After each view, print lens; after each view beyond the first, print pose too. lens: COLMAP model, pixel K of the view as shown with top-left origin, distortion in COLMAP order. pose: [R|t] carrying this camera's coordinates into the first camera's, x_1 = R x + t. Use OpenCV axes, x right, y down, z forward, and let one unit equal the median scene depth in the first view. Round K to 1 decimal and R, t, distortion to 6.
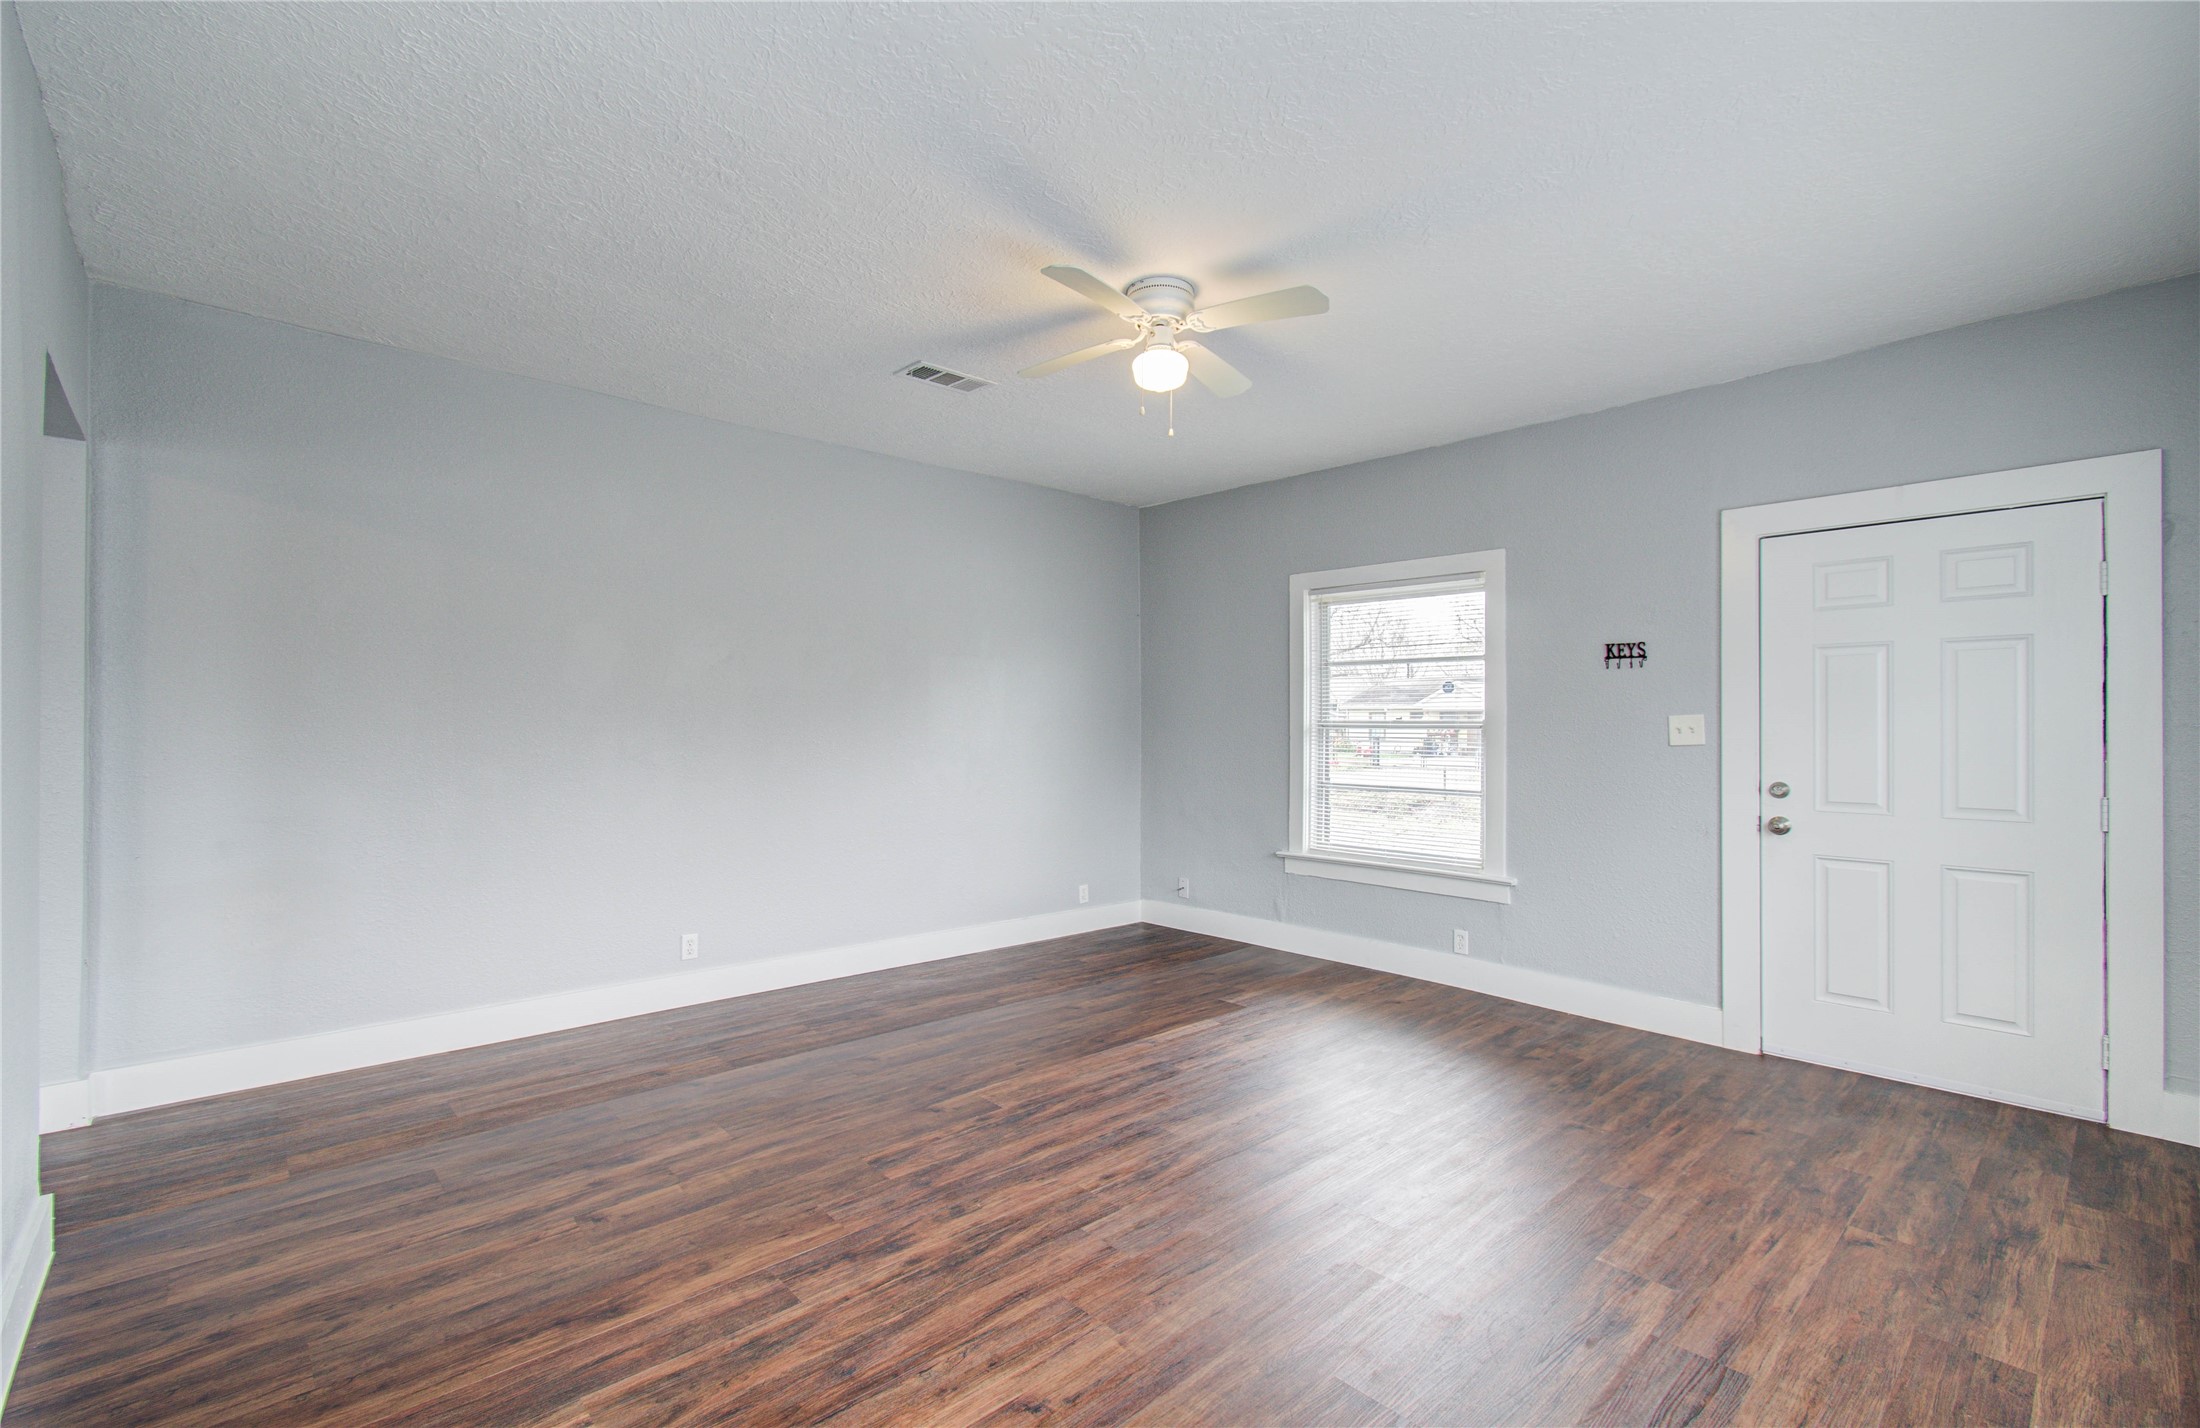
lens RADIAL K [[941.0, 0, 1091.7], [0, 941.0, 727.8], [0, 0, 1]] dist [-0.024685, 0.000435]
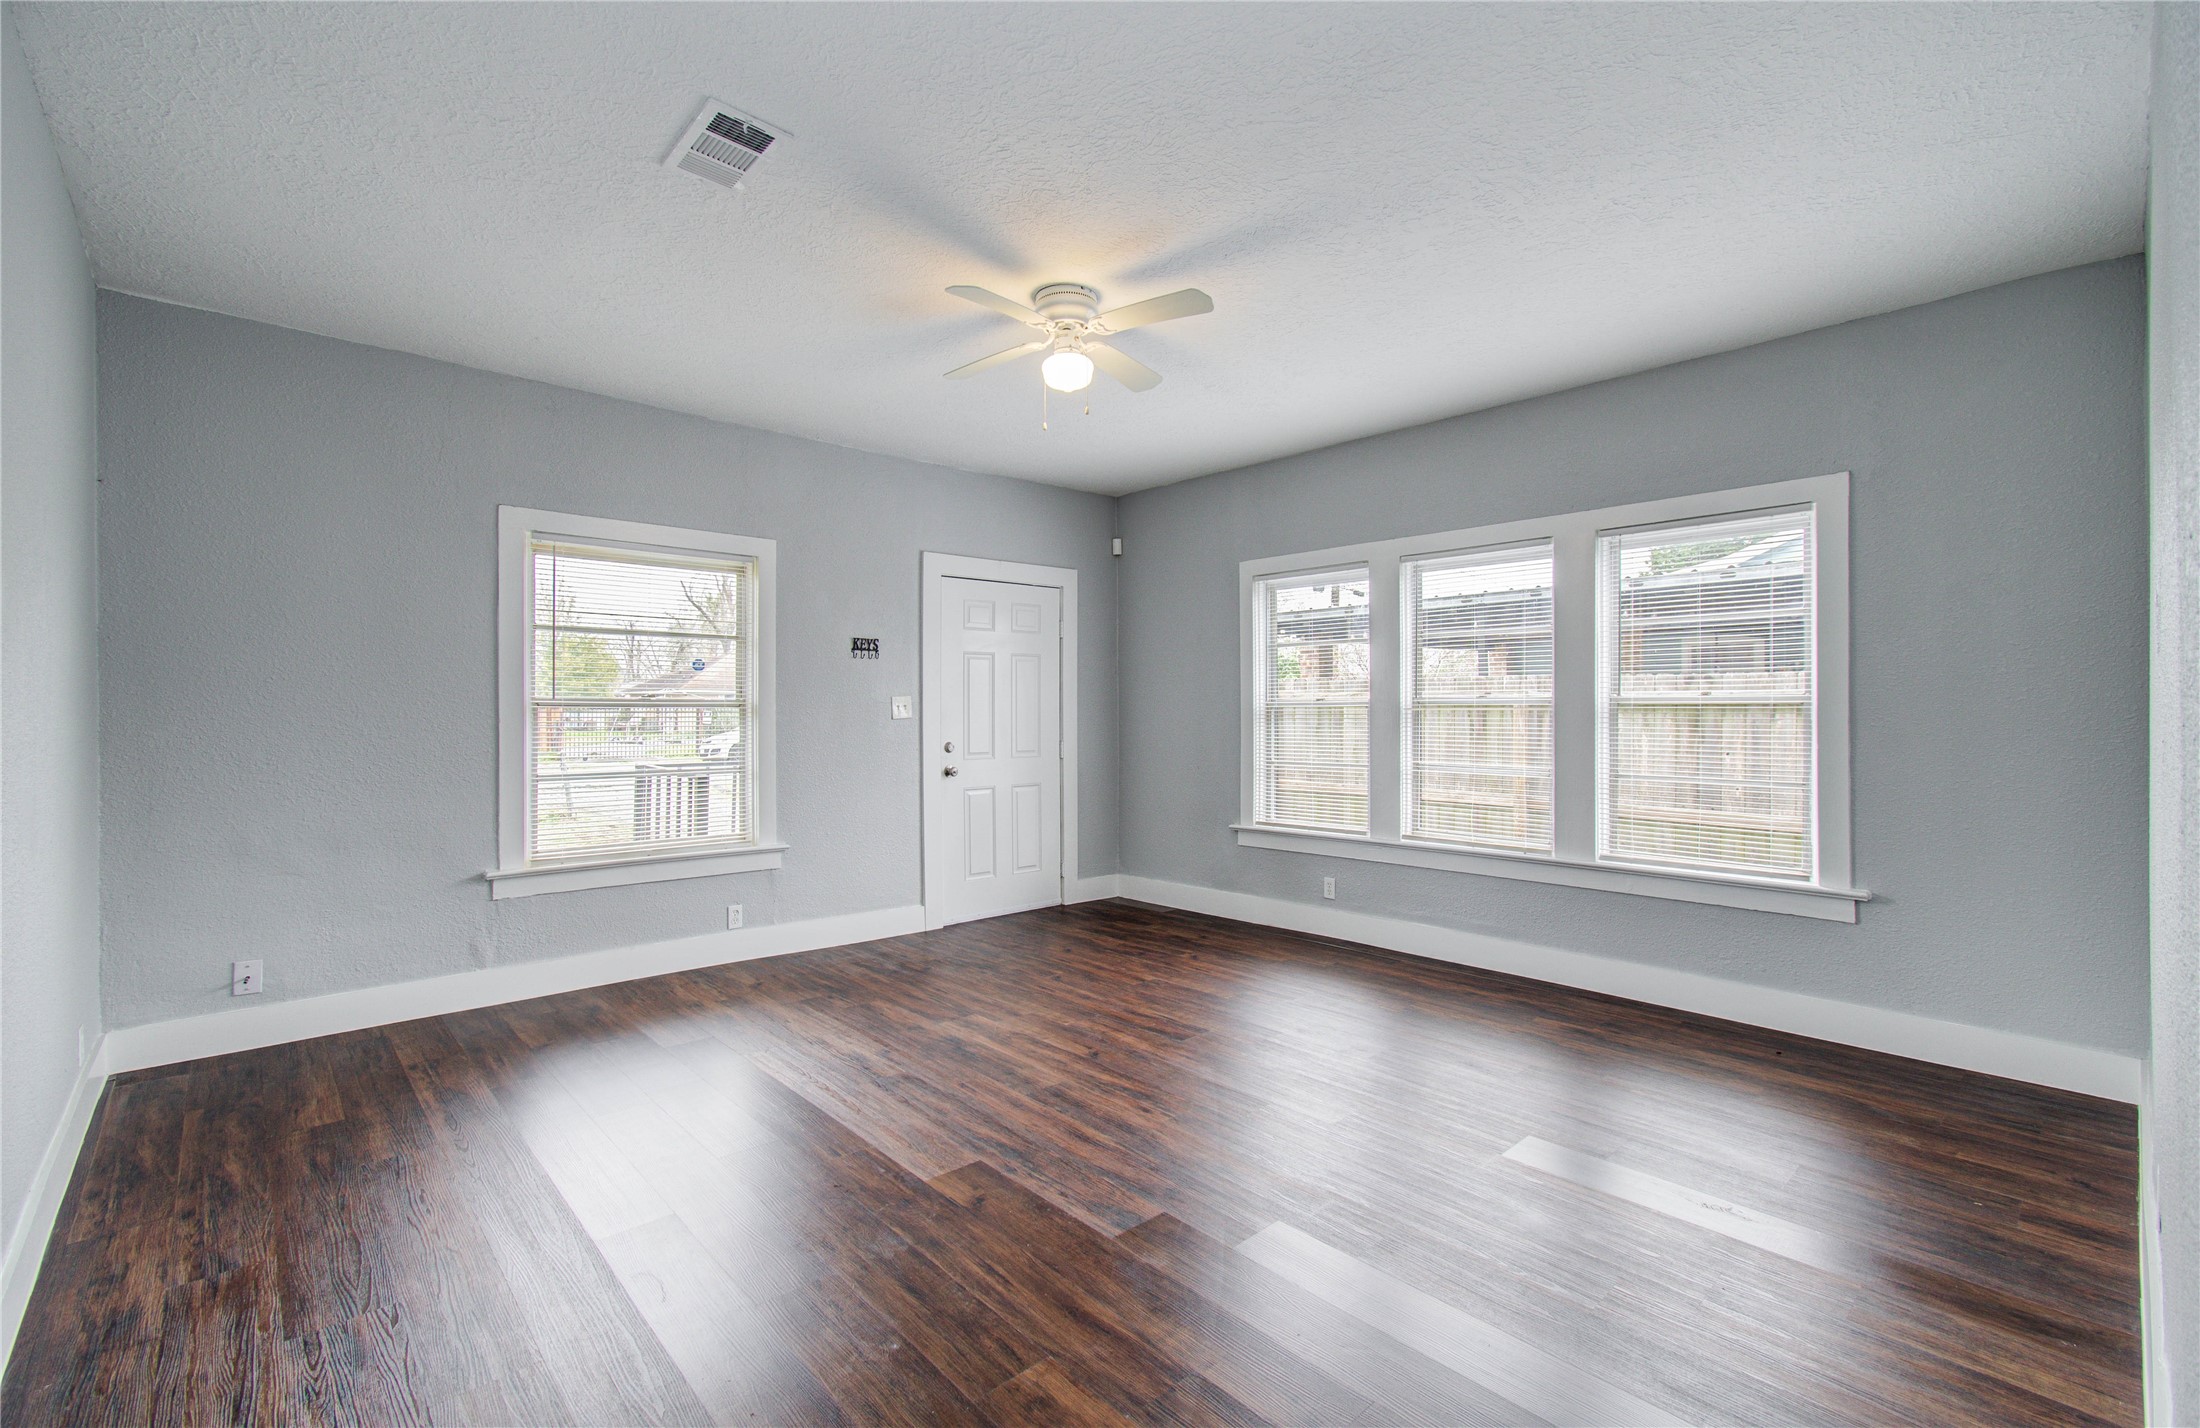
lens RADIAL K [[961.6, 0, 1105.5], [0, 961.6, 706.3], [0, 0, 1]] dist [-0.001060, 0.000020]
pose [[-0.008255, -0.003973, 0.999958, -0.954738], [-0.004408, 0.999983, 0.003937, -0.008916], [-0.999956, -0.004375, -0.008272, 0.885195]]
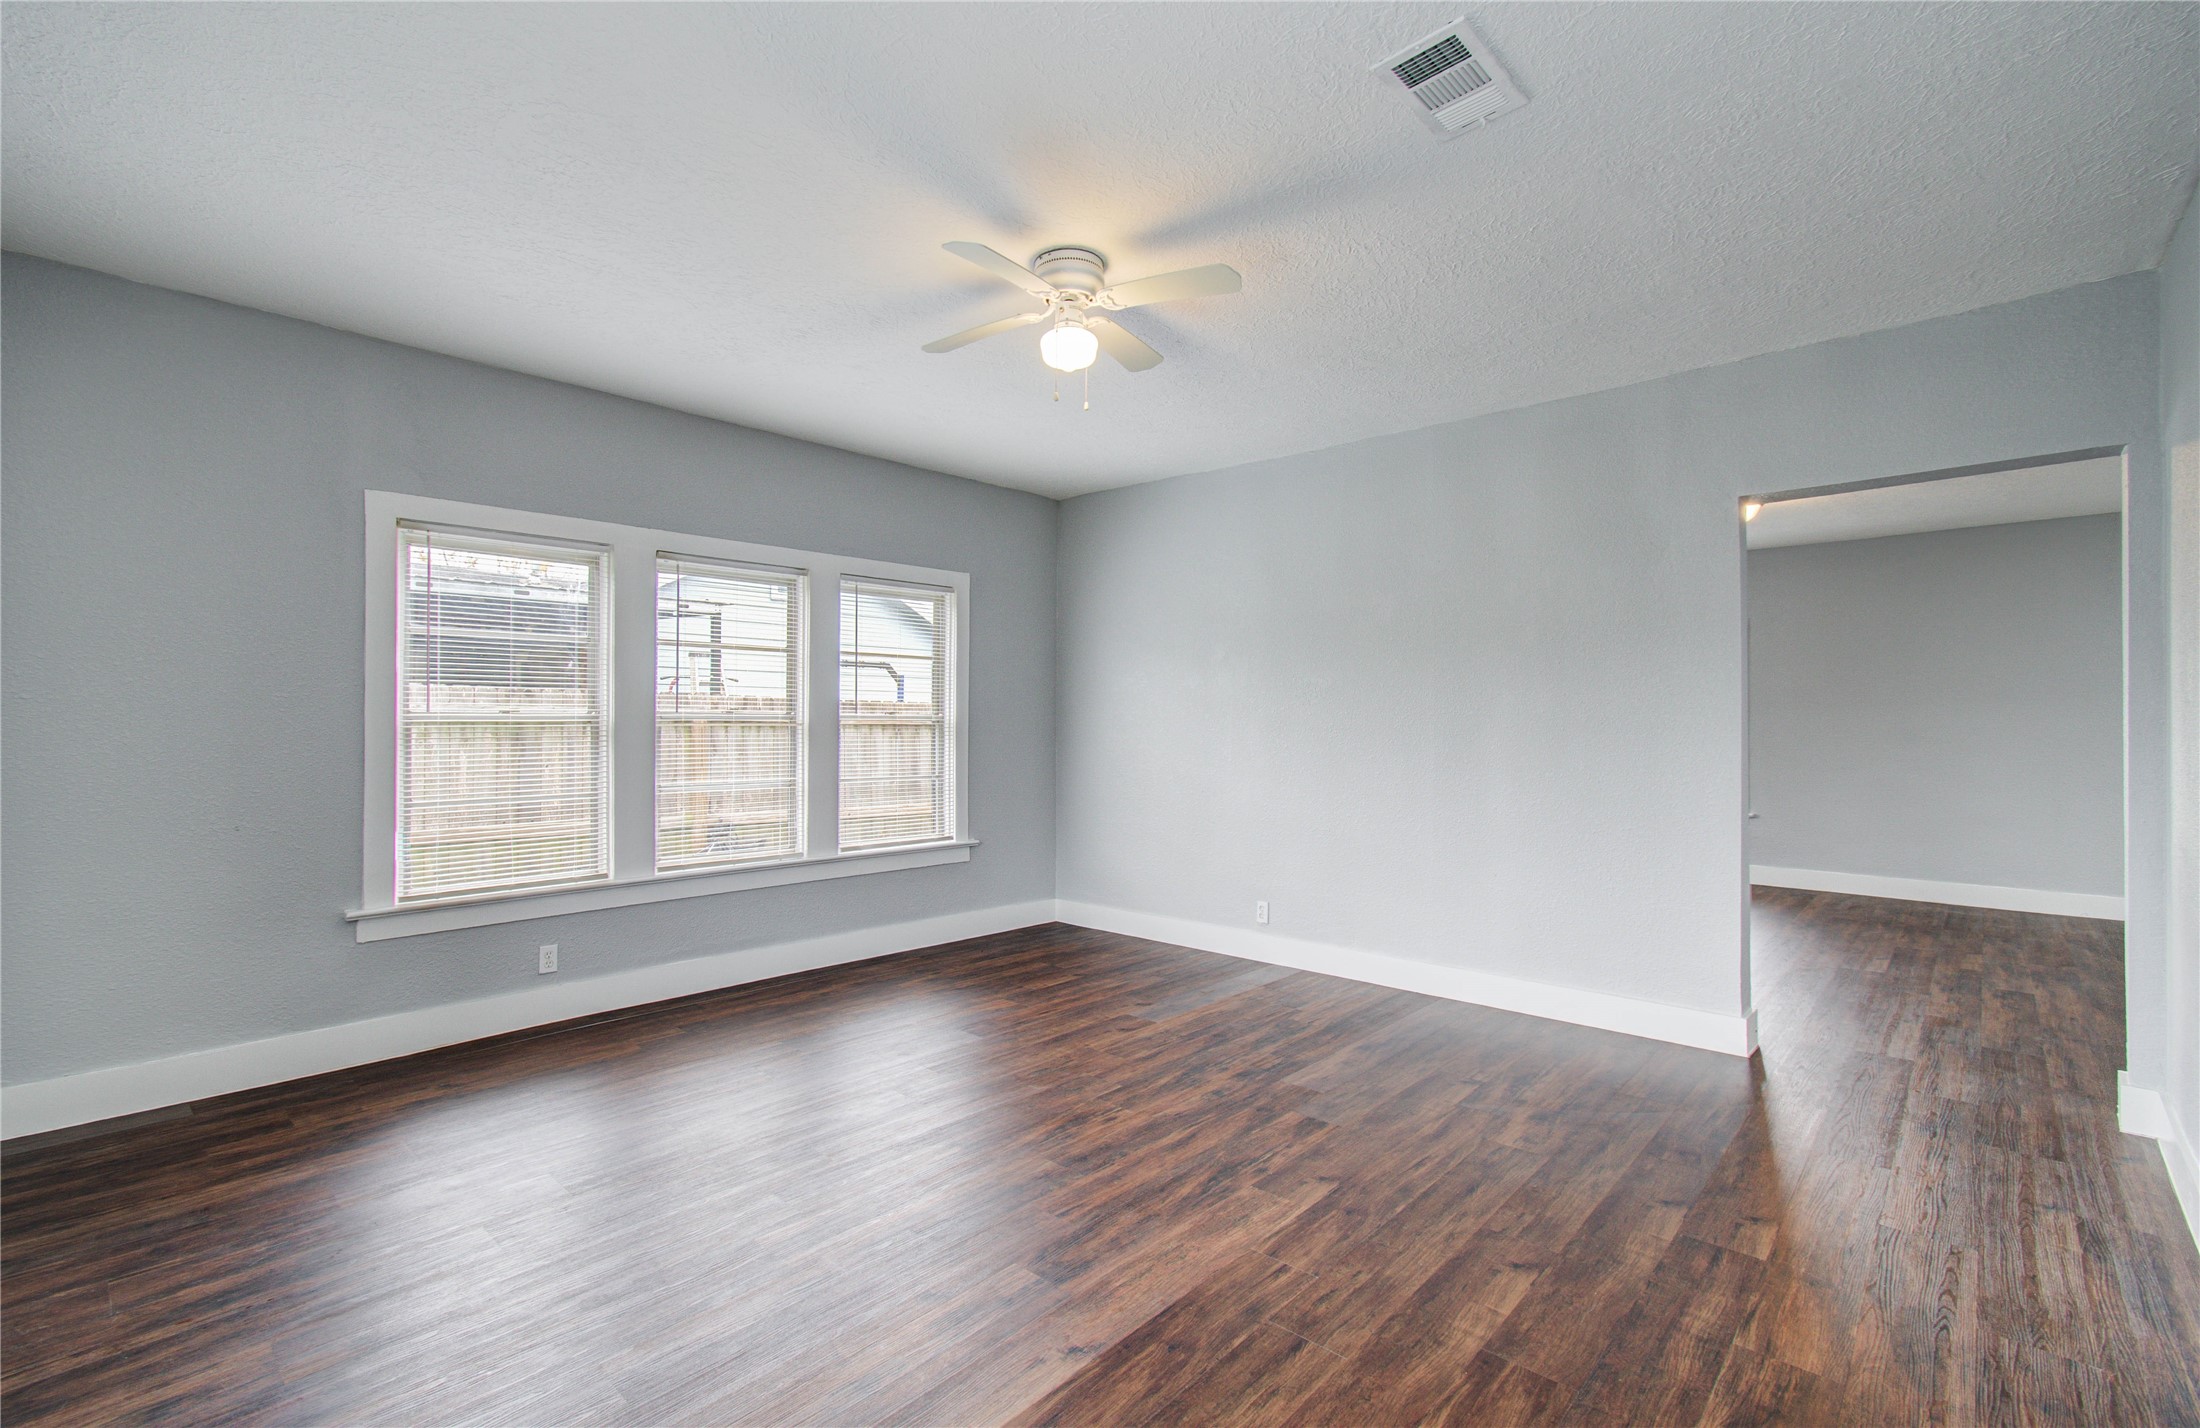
lens RADIAL K [[941.0, 0, 1091.7], [0, 941.0, 727.8], [0, 0, 1]] dist [-0.024685, 0.000435]
pose [[-0.996392, -0.009428, -0.084344, 0.119096], [-0.009006, 0.999945, -0.005380, 0.003084], [0.084390, -0.004601, -0.996422, 1.800939]]
